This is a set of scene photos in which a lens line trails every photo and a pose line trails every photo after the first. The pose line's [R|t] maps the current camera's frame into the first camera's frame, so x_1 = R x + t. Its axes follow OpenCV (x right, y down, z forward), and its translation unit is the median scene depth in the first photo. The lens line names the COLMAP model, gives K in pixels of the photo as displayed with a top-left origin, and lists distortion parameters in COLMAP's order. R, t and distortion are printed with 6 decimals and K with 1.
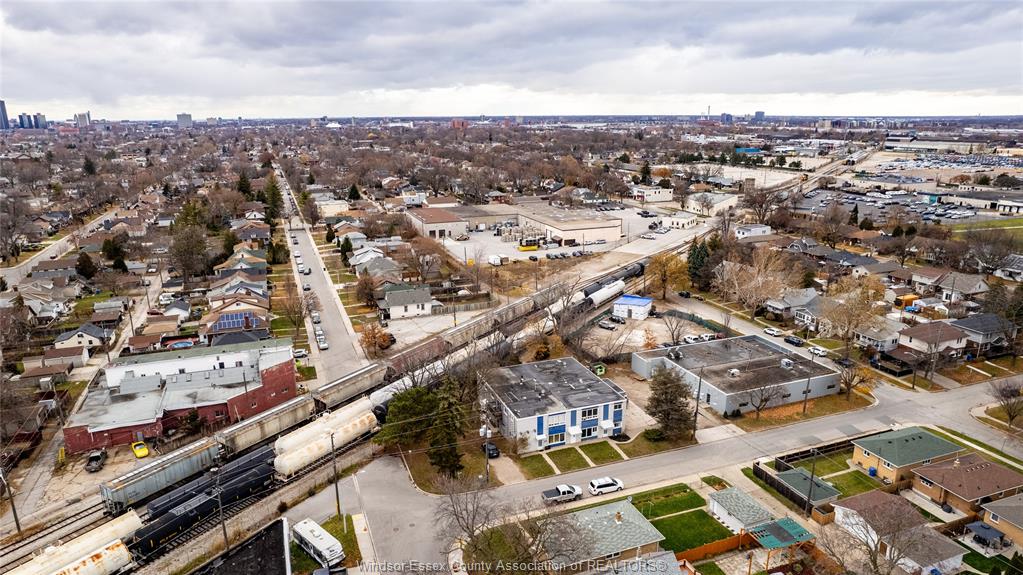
lens RADIAL K [[651.1, 0, 511.5], [0, 651.1, 287.5], [0, 0, 1]] dist [-0.068307, 0.058933]
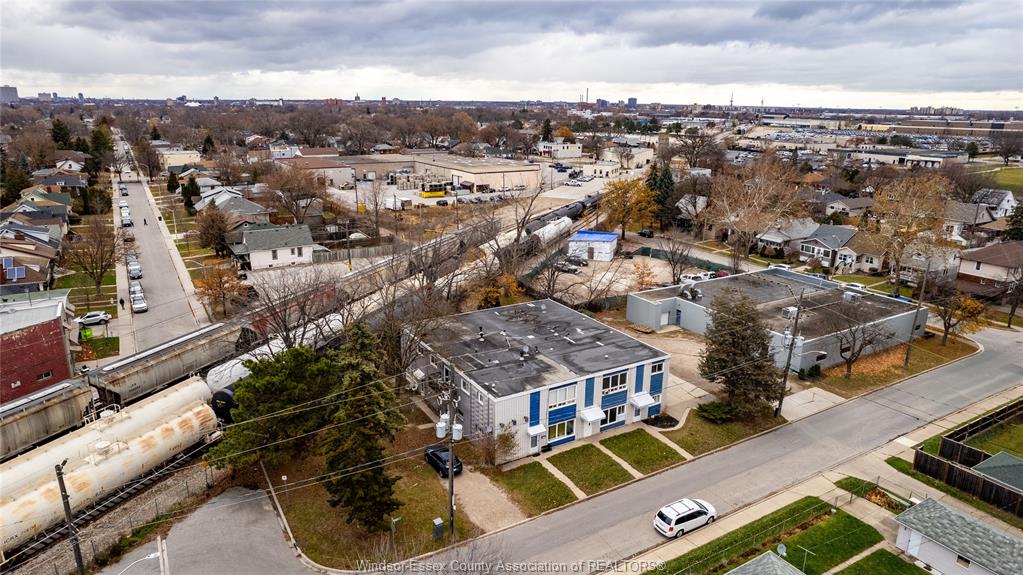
lens RADIAL K [[651.1, 0, 511.5], [0, 651.1, 287.5], [0, 0, 1]] dist [-0.068307, 0.058933]
pose [[0.983039, -0.030720, 0.180807, -0.059751], [0.027228, 0.999392, 0.021762, 0.086641], [-0.181366, -0.016470, 0.983278, 0.412181]]
